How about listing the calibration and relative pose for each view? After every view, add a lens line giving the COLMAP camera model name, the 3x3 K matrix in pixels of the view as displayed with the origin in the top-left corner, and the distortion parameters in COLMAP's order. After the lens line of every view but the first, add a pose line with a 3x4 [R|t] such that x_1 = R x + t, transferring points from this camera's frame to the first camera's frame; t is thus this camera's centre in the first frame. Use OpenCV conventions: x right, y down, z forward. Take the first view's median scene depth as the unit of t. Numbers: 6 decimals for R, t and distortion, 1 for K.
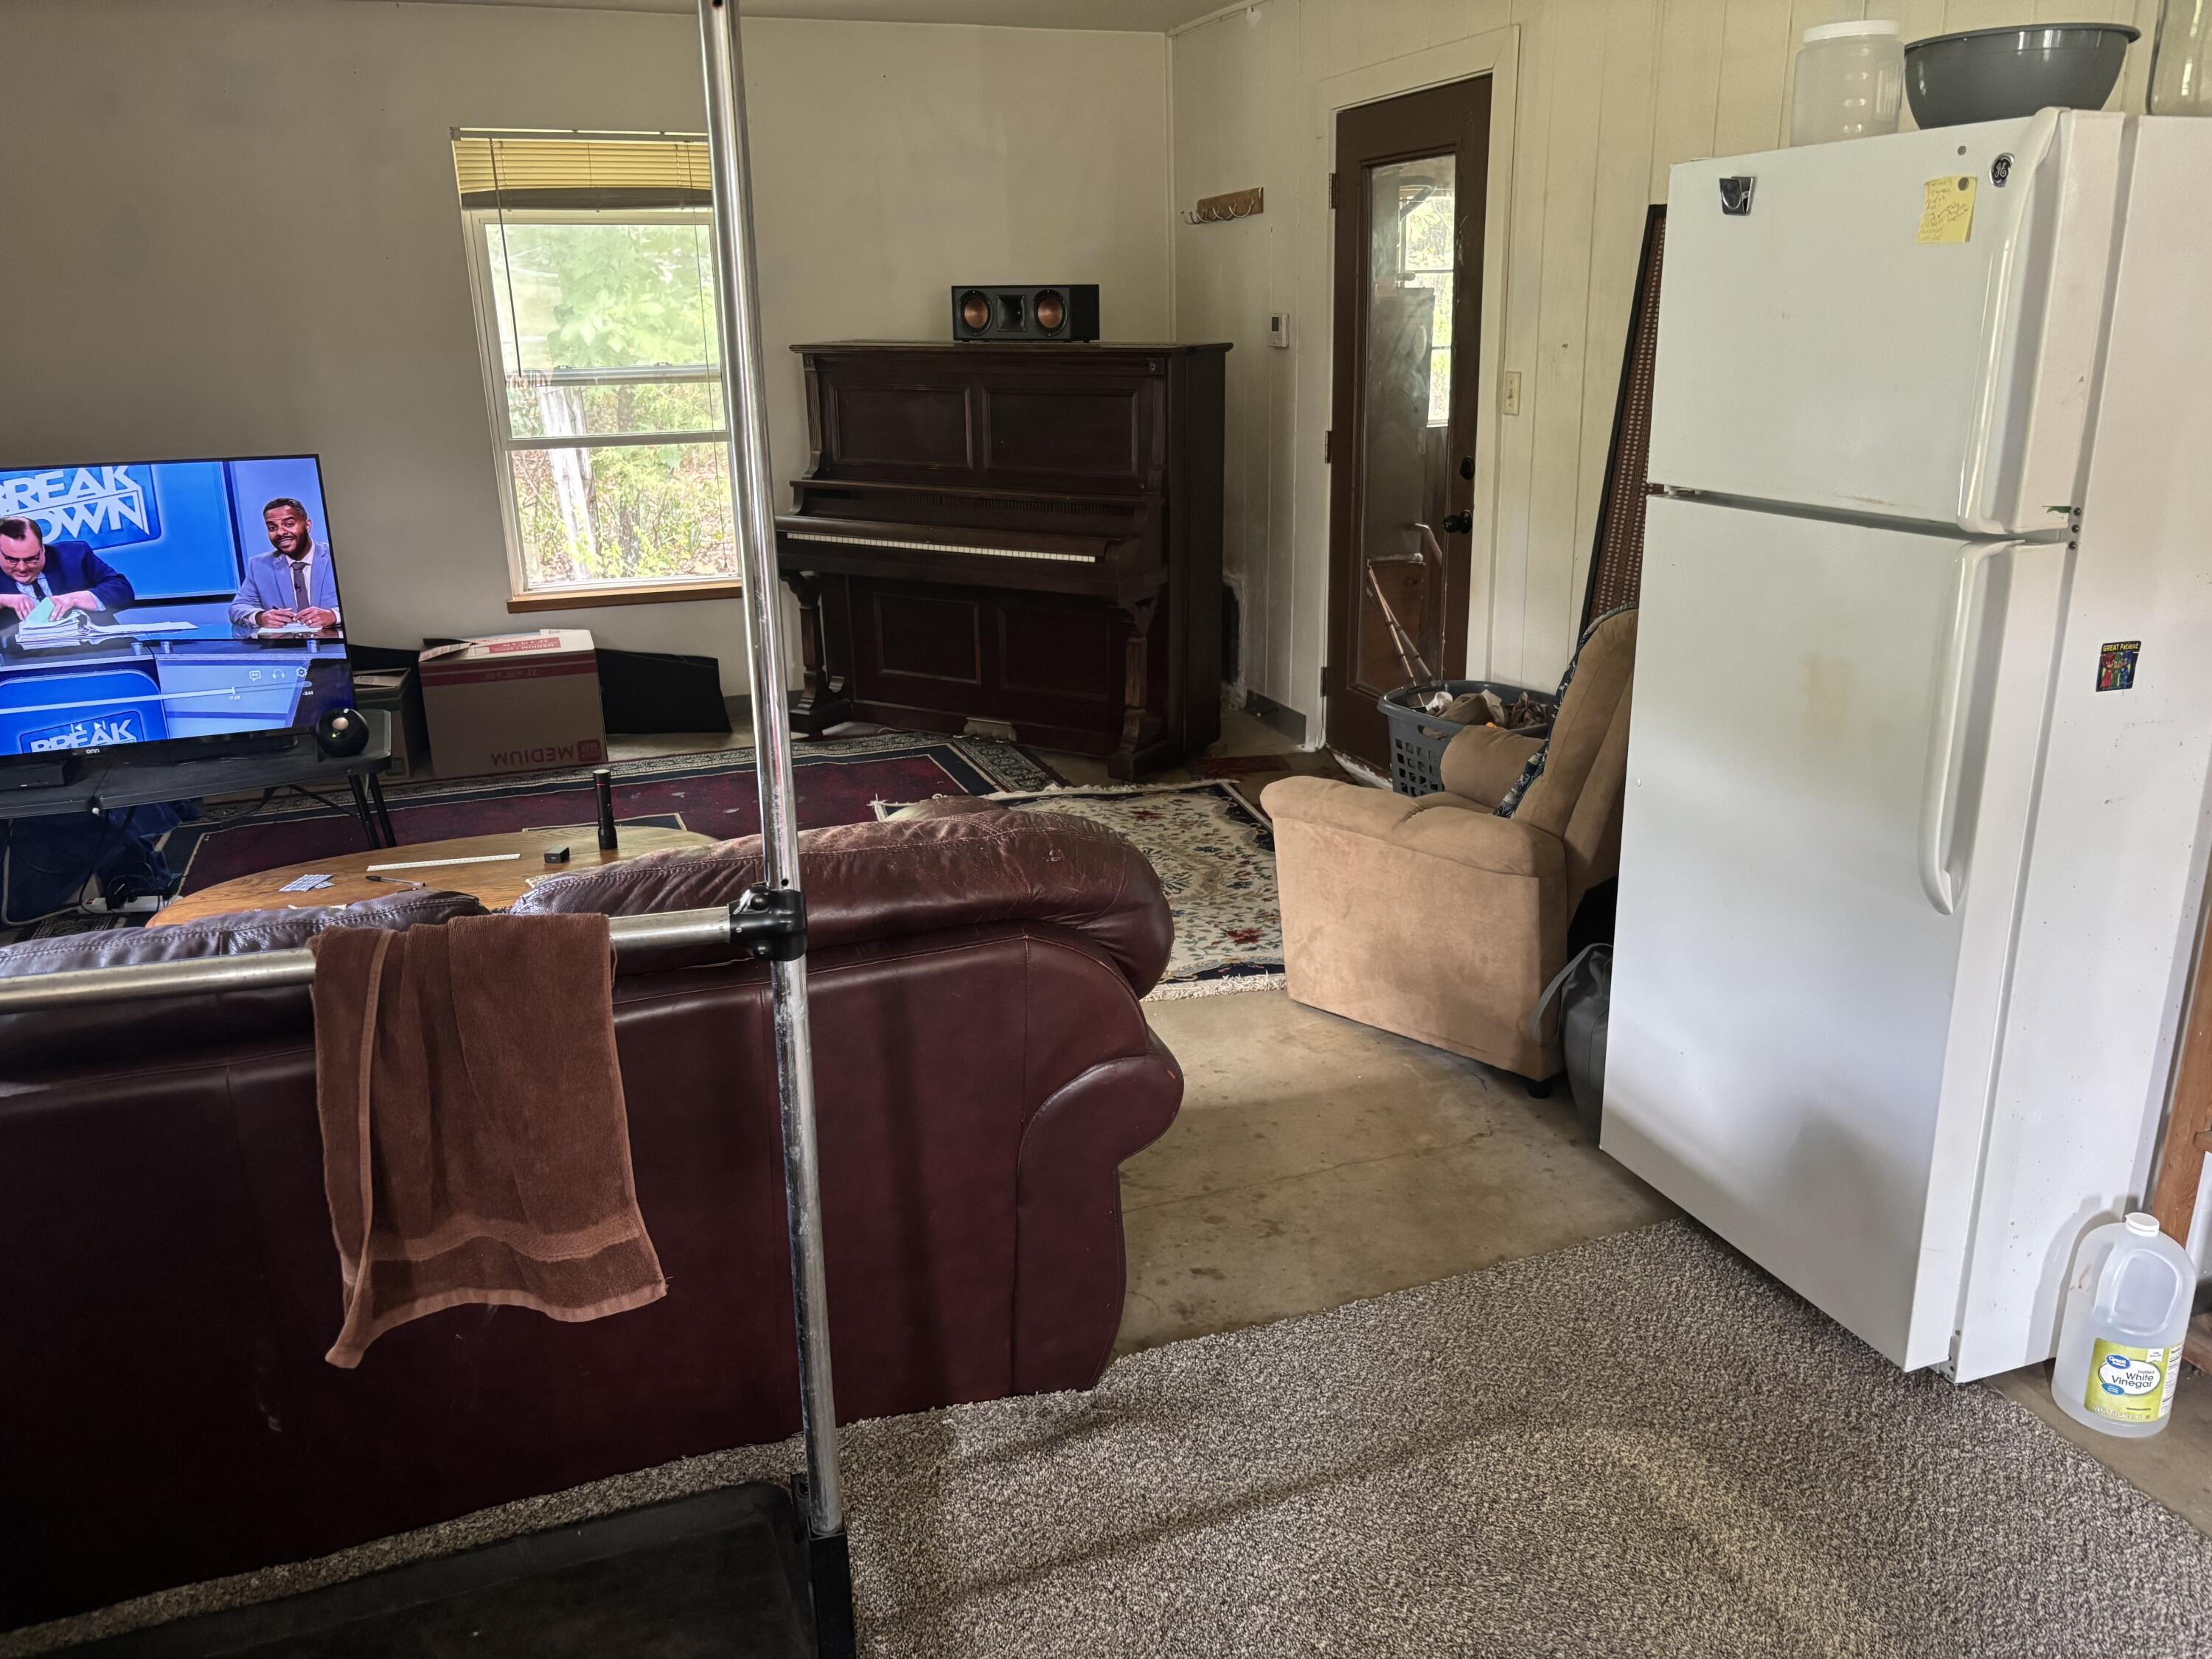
lens RADIAL K [[1690.2, 0, 1097.5], [0, 1690.2, 836.2], [0, 0, 1]] dist [0.050002, -0.058241]
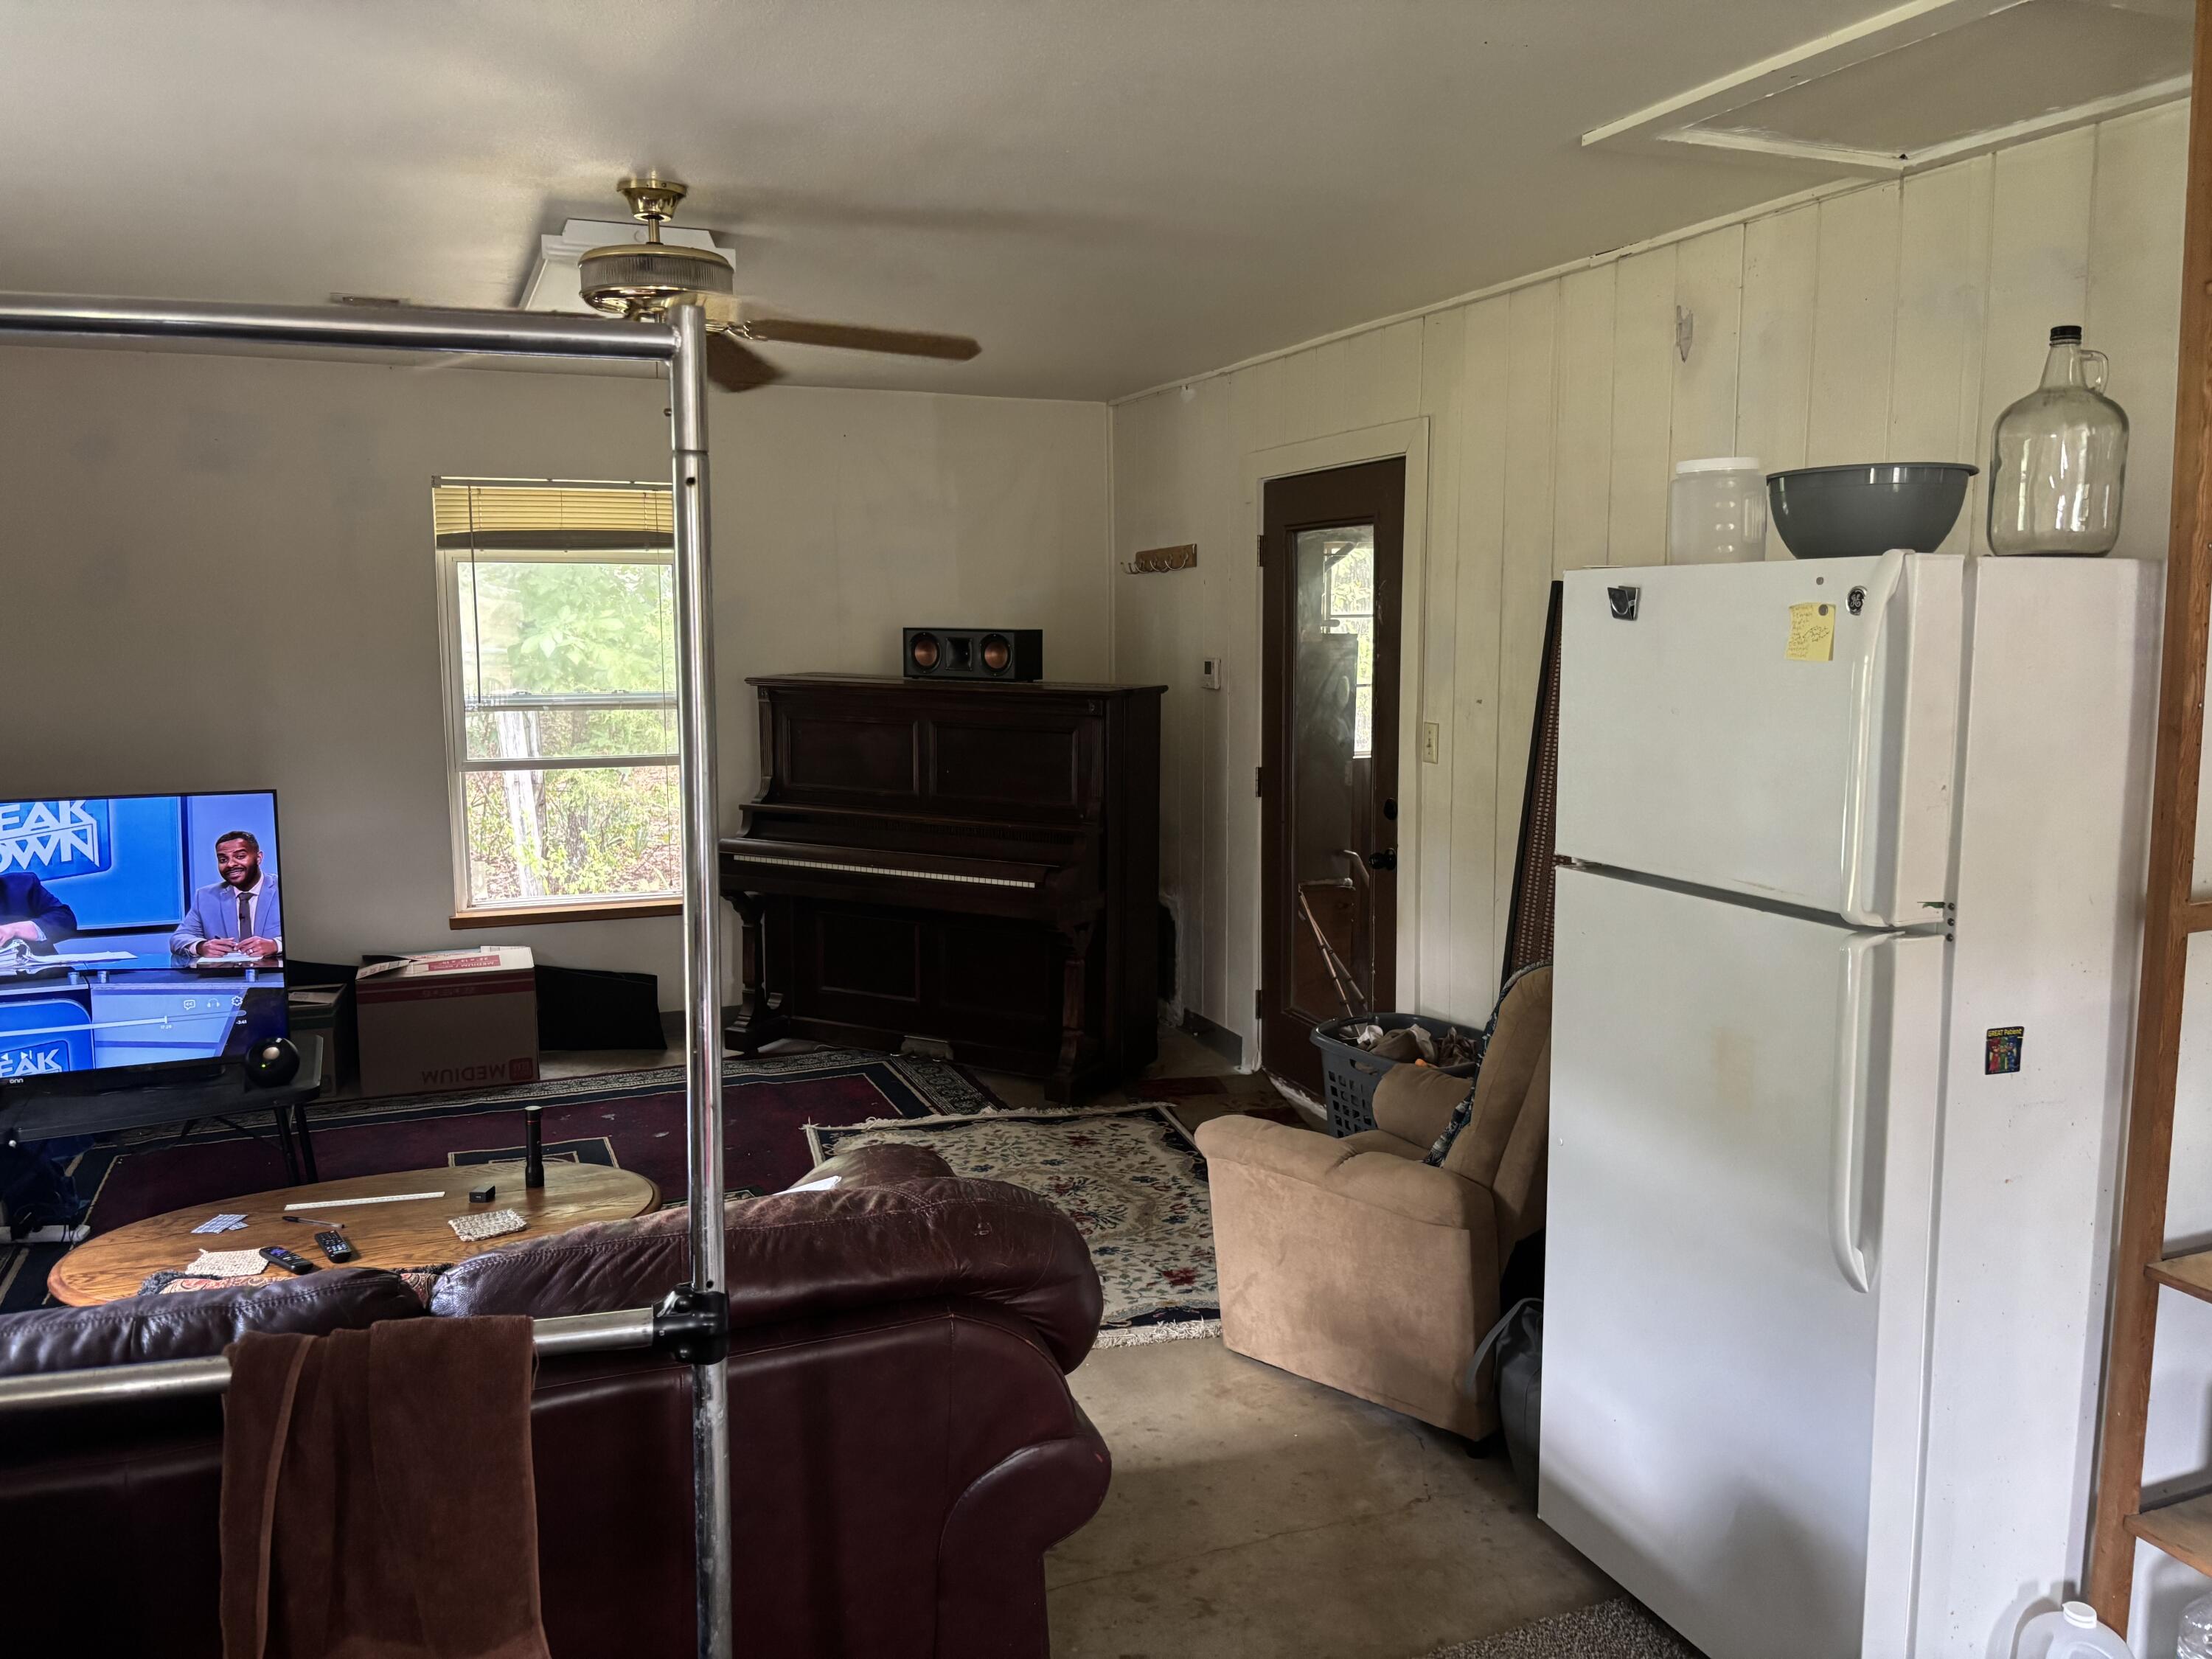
lens RADIAL K [[1690.2, 0, 1092.7], [0, 1690.2, 825.4], [0, 0, 1]] dist [0.050002, -0.058241]
pose [[0.999436, 0.014292, 0.030398, 0.003137], [-0.008659, 0.983998, -0.177967, -0.025561], [-0.032456, 0.177603, 0.983567, -0.020436]]
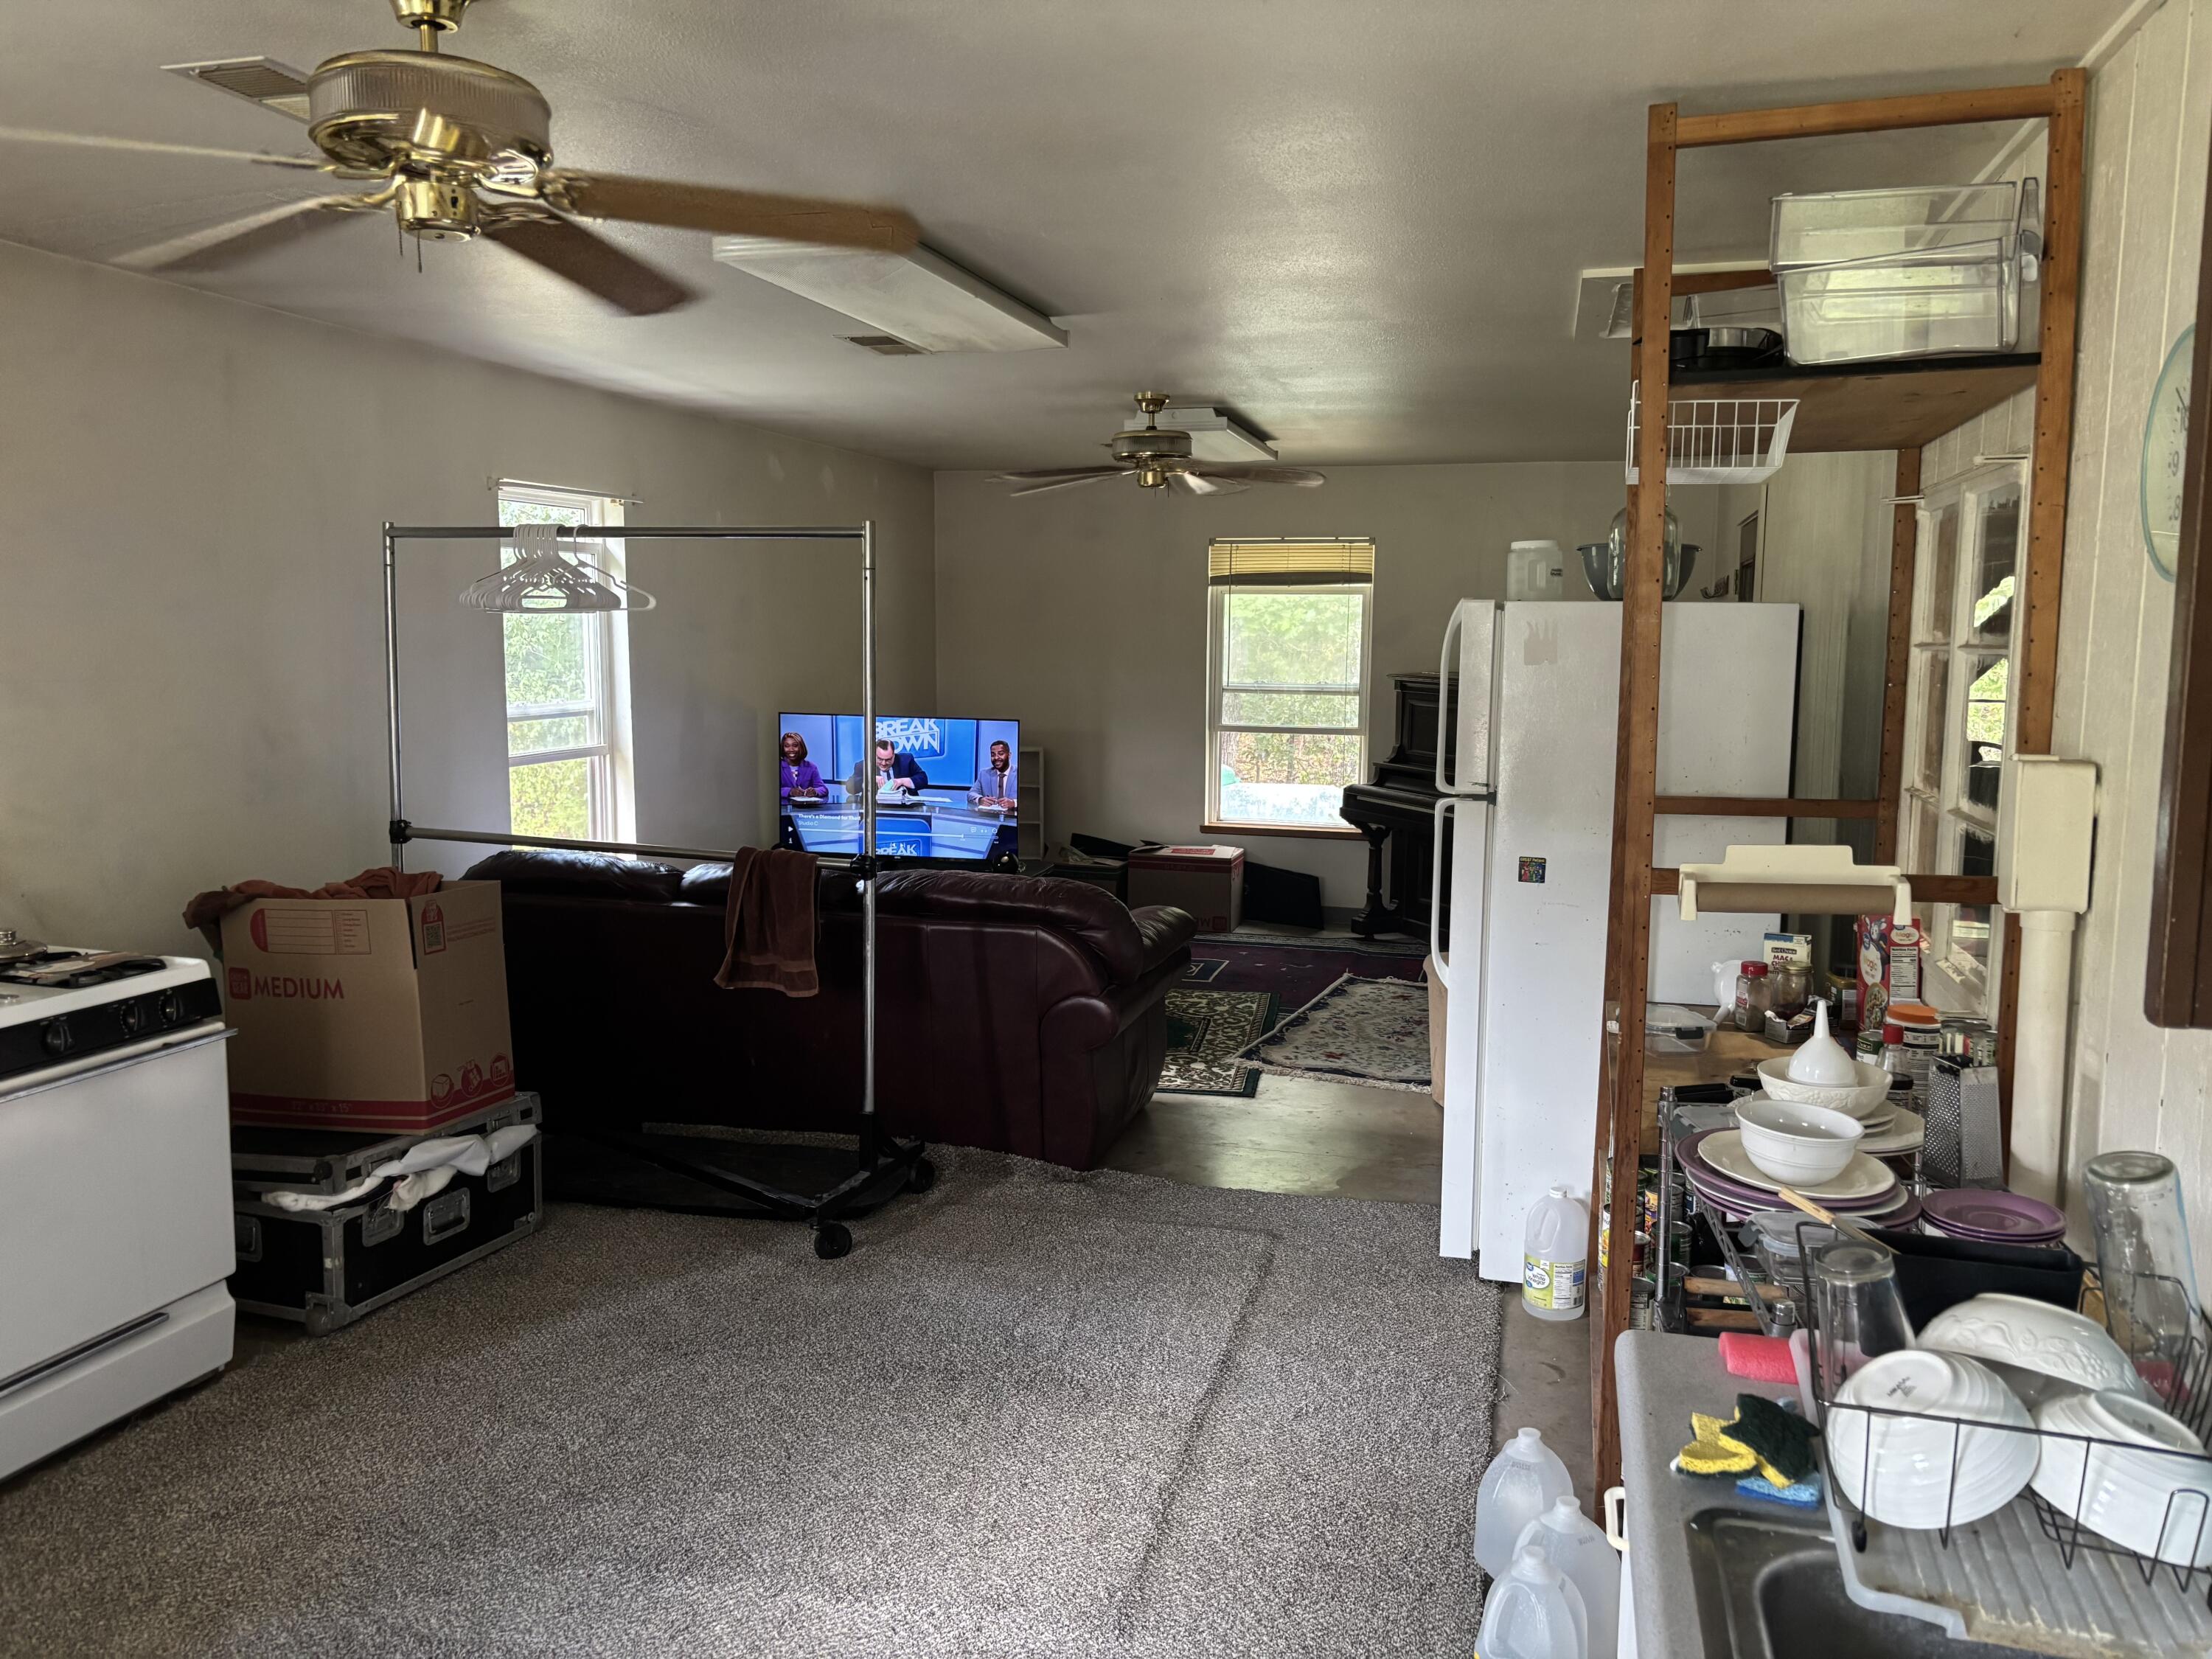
lens RADIAL K [[1690.2, 0, 1094.9], [0, 1690.2, 840.7], [0, 0, 1]] dist [0.050002, -0.058241]
pose [[0.807148, 0.102653, -0.581355, 0.751782], [-0.202166, 0.973286, -0.108827, 0.100776], [0.554654, 0.205370, 0.806339, -0.468213]]
